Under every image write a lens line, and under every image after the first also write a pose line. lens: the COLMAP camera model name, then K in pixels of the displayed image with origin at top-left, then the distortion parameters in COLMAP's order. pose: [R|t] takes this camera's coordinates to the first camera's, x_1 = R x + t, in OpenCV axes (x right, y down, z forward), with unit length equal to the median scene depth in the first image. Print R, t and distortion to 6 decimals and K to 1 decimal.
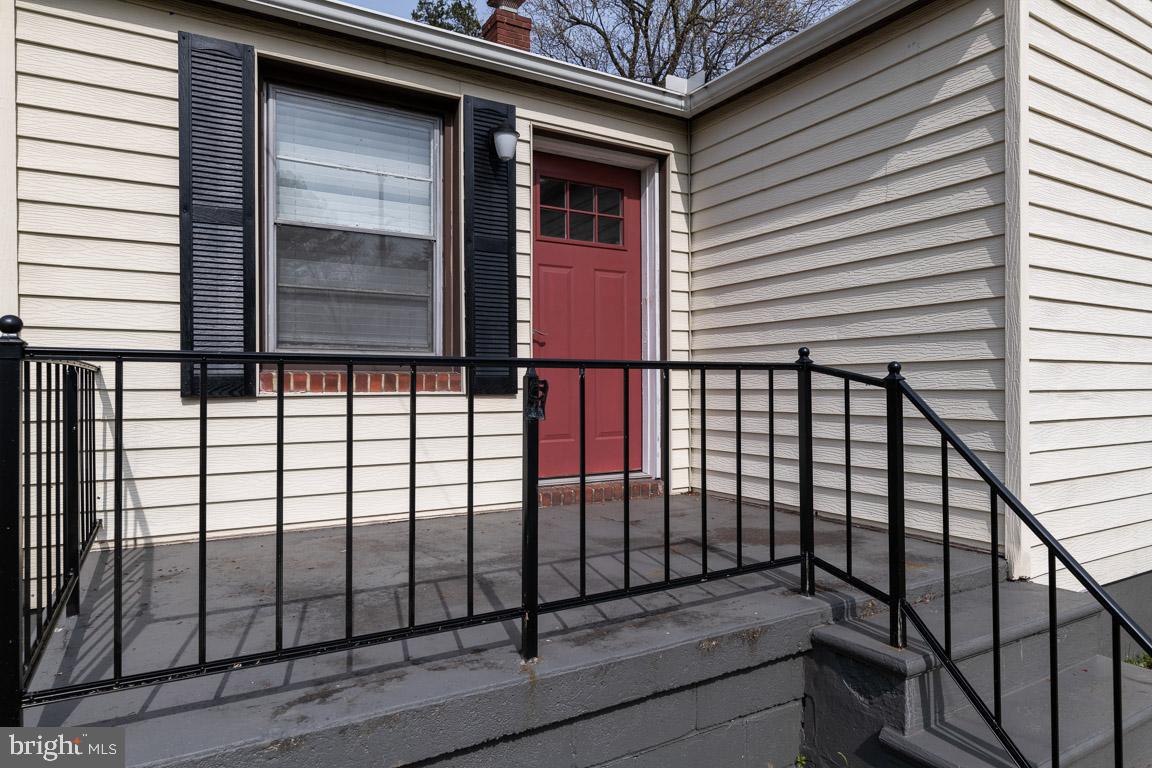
lens RADIAL K [[697.3, 0, 574.6], [0, 697.3, 384.5], [0, 0, 1]] dist [-0.000866, -0.000072]
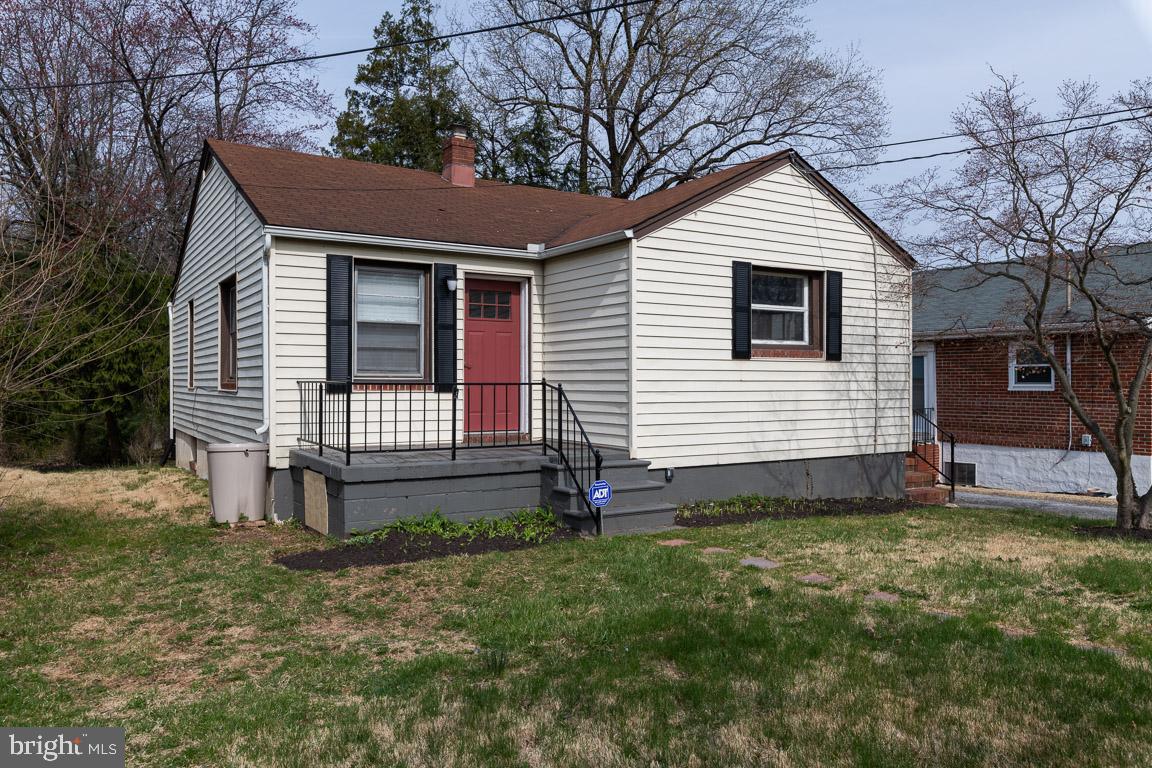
lens RADIAL K [[819.1, 0, 578.1], [0, 819.1, 382.5], [0, 0, 1]] dist [-0.002226, 0.001329]
pose [[0.999283, 0.006810, 0.037239, 0.210439], [-0.006929, 0.999971, 0.003057, -0.027338], [-0.037217, -0.003313, 0.999302, -1.656497]]
